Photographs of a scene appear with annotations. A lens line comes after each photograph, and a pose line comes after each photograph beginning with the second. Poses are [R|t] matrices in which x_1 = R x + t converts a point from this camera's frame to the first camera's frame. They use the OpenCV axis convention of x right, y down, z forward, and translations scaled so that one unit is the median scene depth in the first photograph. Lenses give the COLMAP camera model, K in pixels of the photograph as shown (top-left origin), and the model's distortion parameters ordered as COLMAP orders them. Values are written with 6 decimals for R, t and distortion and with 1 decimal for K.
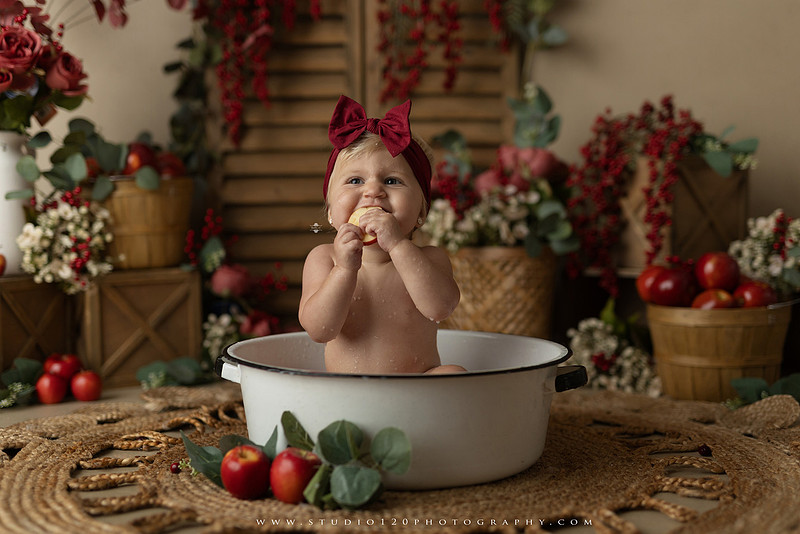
lens RADIAL K [[1246.5, 0, 406.6], [0, 1246.5, 267.0], [0, 0, 1]] dist [0.000902, 0.000000]
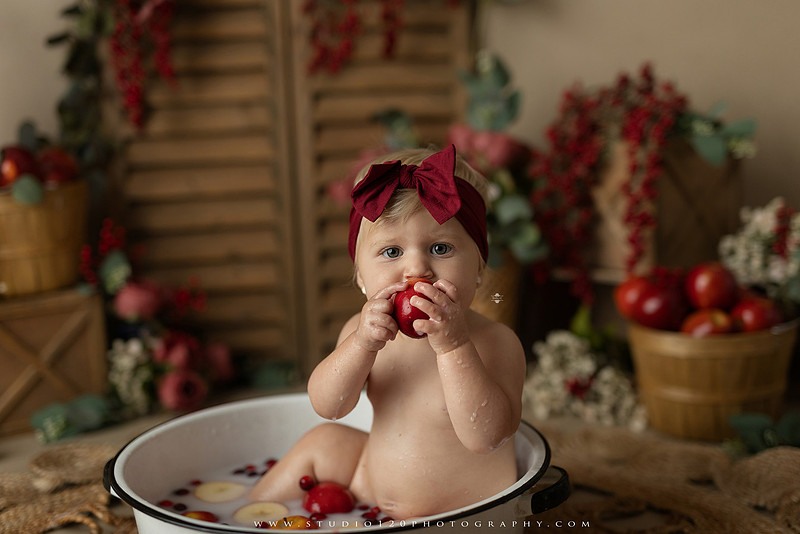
lens RADIAL K [[1246.5, 0, 419.5], [0, 1246.5, 260.5], [0, 0, 1]] dist [0.000902, 0.000000]
pose [[0.998343, -0.037074, 0.044002, 0.013332], [0.032188, 0.993740, 0.106982, -0.101507], [-0.047693, -0.105388, 0.993287, 0.154526]]
